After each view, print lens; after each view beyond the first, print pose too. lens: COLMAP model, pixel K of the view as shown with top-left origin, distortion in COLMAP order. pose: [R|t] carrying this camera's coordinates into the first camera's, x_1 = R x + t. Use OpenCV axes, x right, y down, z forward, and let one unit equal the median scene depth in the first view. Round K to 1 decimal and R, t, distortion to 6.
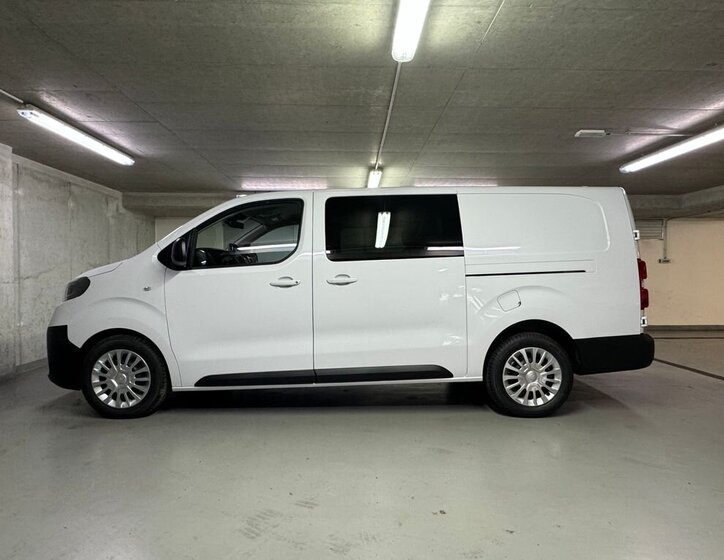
lens RADIAL K [[406.9, 0, 361.3], [0, 406.9, 278.4], [0, 0, 1]] dist [0.006702, -0.001210]
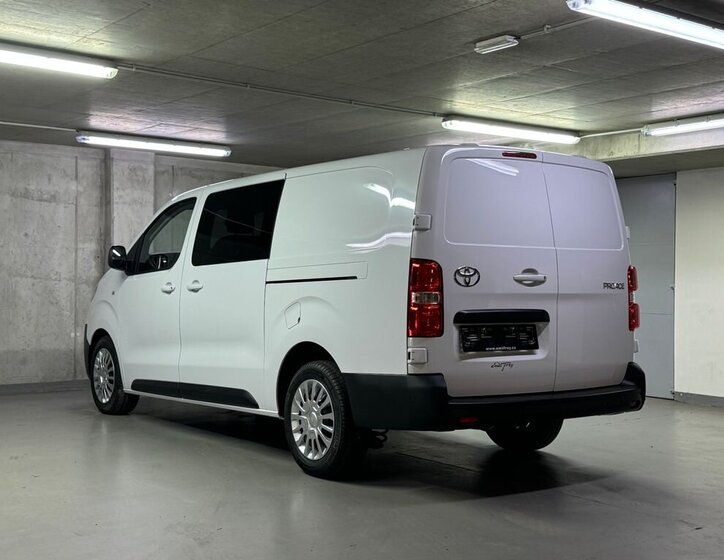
lens RADIAL K [[966.7, 0, 364.8], [0, 966.7, 276.8], [0, 0, 1]] dist [0.019999, 0.000000]
pose [[0.595601, 0.001984, -0.803278, 1.663388], [-0.022258, 0.999654, -0.014034, 0.004490], [0.802972, 0.026238, 0.595439, 0.018600]]
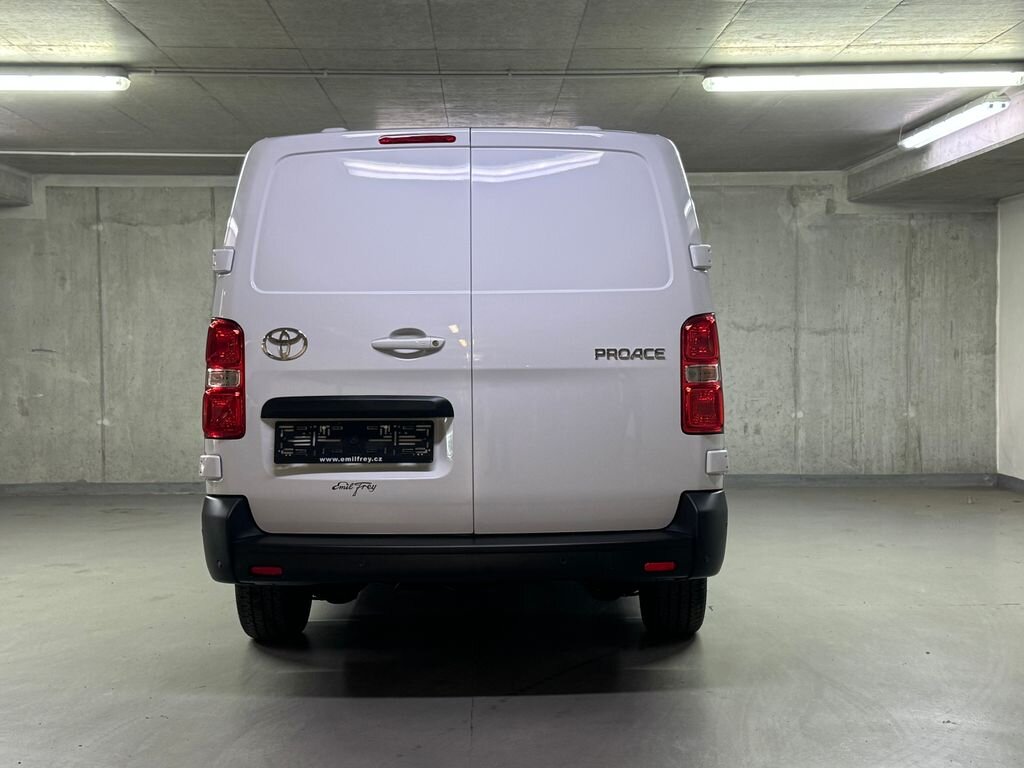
lens RADIAL K [[1296.8, 0, 514.3], [0, 1296.8, 386.6], [0, 0, 1]] dist [0.156007, 0.000000]
pose [[0.008756, 0.034187, -0.999377, 1.821811], [-0.001438, 0.999415, 0.034176, -0.021272], [0.999961, 0.001138, 0.008800, 1.148136]]
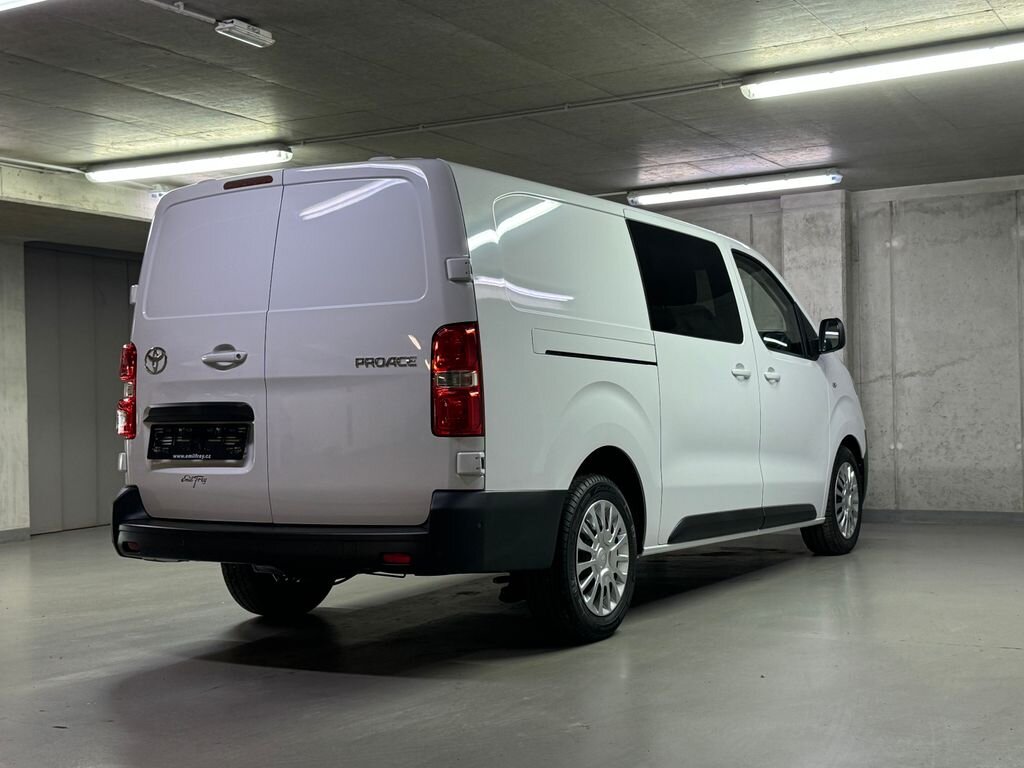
lens RADIAL K [[1296.8, 0, 515.4], [0, 1296.8, 386.2], [0, 0, 1]] dist [0.156007, 0.000000]
pose [[-0.495095, 0.004525, -0.868827, 1.695246], [0.012938, 0.999914, -0.002165, 0.017078], [0.868742, -0.012313, -0.495111, 1.999752]]
